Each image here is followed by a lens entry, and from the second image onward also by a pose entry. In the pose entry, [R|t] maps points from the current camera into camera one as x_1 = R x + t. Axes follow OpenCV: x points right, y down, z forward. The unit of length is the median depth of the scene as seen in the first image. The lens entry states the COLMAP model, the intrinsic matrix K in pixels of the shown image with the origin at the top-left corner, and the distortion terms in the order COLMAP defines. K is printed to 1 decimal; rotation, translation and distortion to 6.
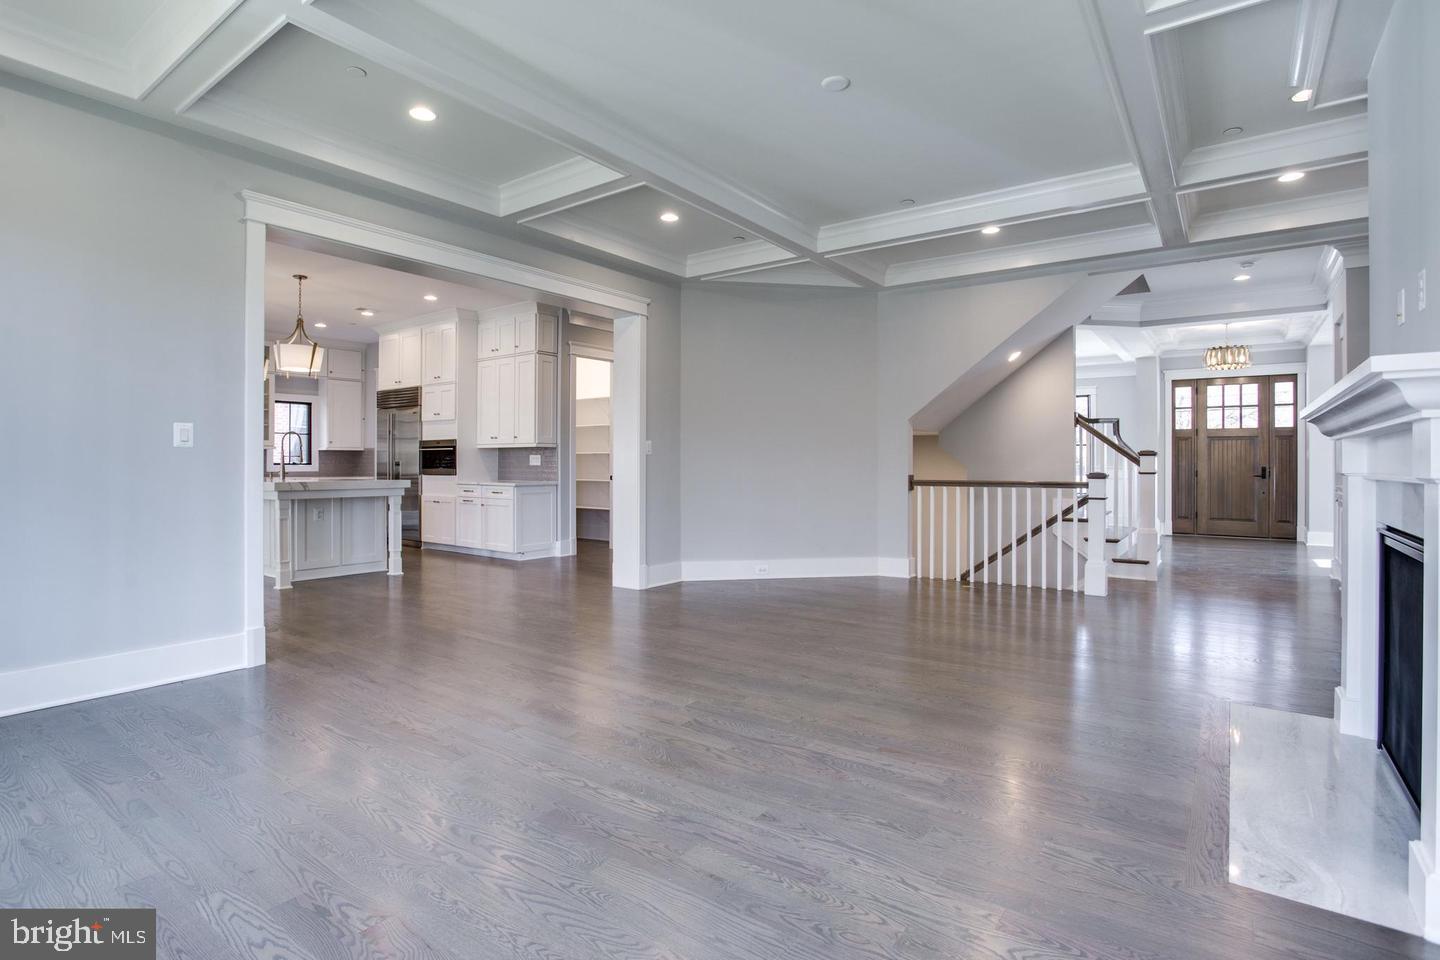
lens RADIAL K [[773.7, 0, 719.6], [0, 773.7, 461.3], [0, 0, 1]] dist [-0.000294, -0.000031]
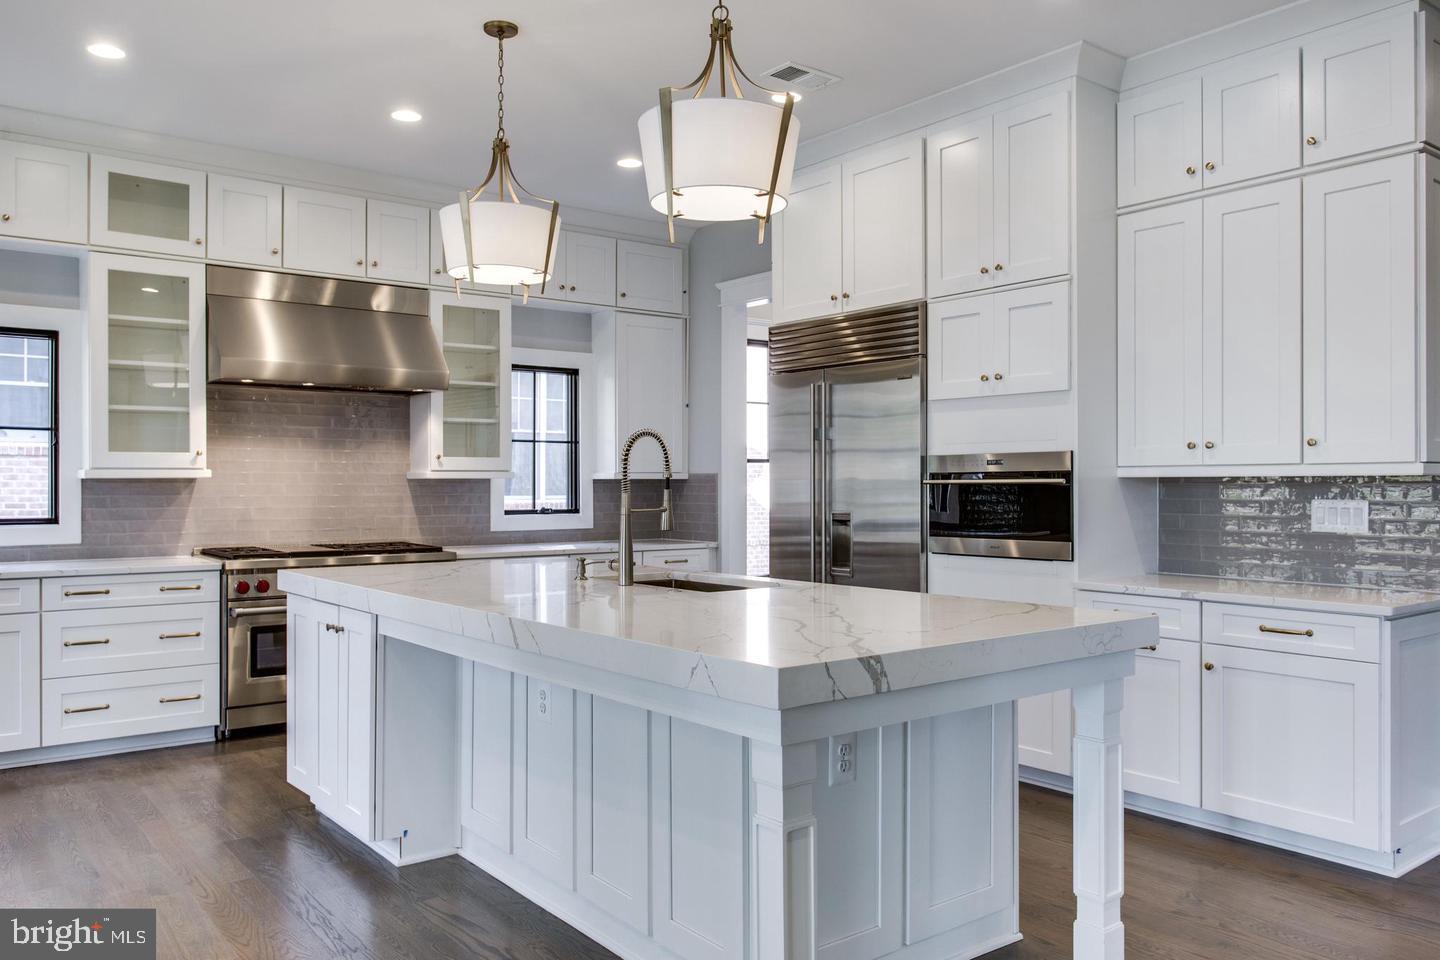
lens RADIAL K [[1089.5, 0, 720.0], [0, 1089.5, 480.0], [0, 0, 1]] dist [0.000127, 0.000239]
pose [[0.974143, -0.003680, -0.225900, -0.365575], [0.003925, 0.999992, 0.000635, -0.016430], [0.225896, -0.001505, 0.974150, 0.497530]]
